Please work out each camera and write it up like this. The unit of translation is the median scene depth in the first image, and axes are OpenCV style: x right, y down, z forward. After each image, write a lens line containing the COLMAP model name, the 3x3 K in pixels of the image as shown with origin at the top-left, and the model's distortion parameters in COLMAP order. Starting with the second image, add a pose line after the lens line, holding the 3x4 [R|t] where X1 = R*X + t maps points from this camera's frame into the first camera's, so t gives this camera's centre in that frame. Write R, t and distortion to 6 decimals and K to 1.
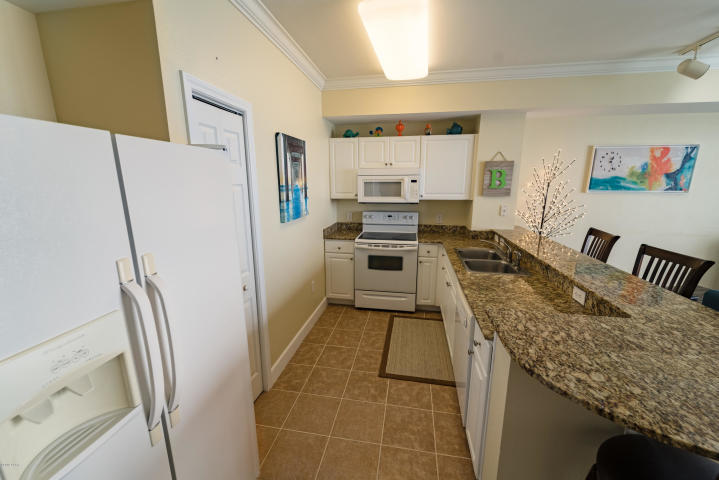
lens RADIAL K [[285.8, 0, 359.7], [0, 285.8, 242.3], [0, 0, 1]] dist [-0.001190, -0.000077]
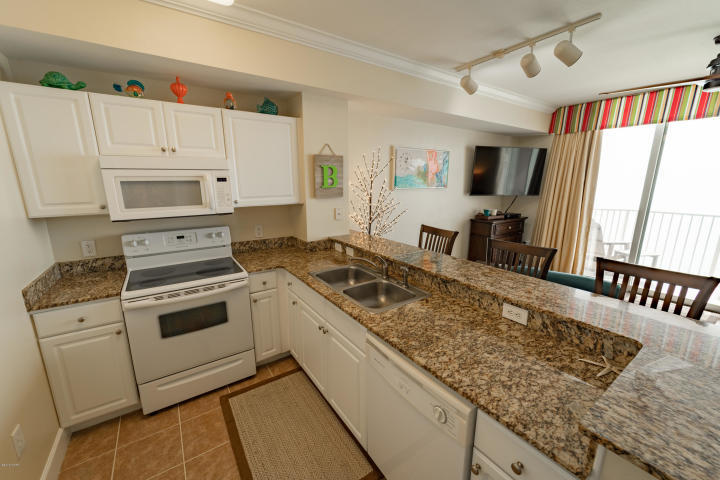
lens RADIAL K [[286.2, 0, 360.2], [0, 286.2, 242.3], [0, 0, 1]] dist [-0.001190, -0.000077]
pose [[0.704379, -0.153132, 0.693110, -0.055776], [0.149266, 0.986573, 0.066275, -0.072005], [-0.693952, 0.056775, 0.717779, 0.336071]]
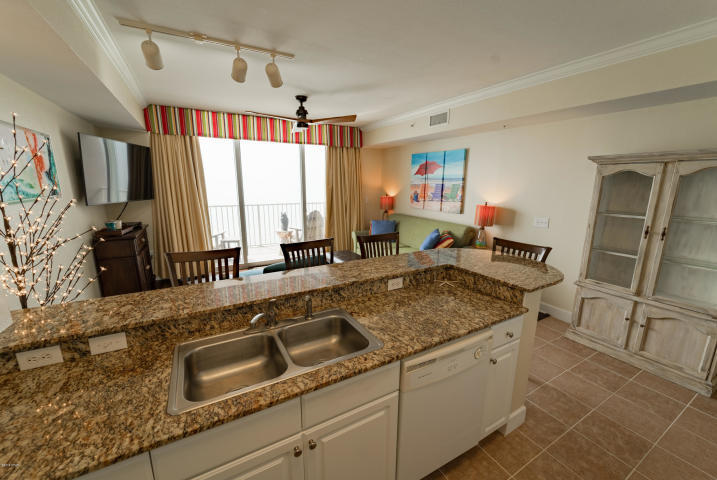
lens RADIAL K [[289.6, 0, 358.5], [0, 289.6, 240.0], [0, 0, 1]] dist [-0.000343, 0.000013]
pose [[-0.648244, -0.158690, 0.744712, 0.006424], [0.152227, 0.931287, 0.330954, -0.190920], [-0.746060, 0.327904, -0.579545, 0.840154]]
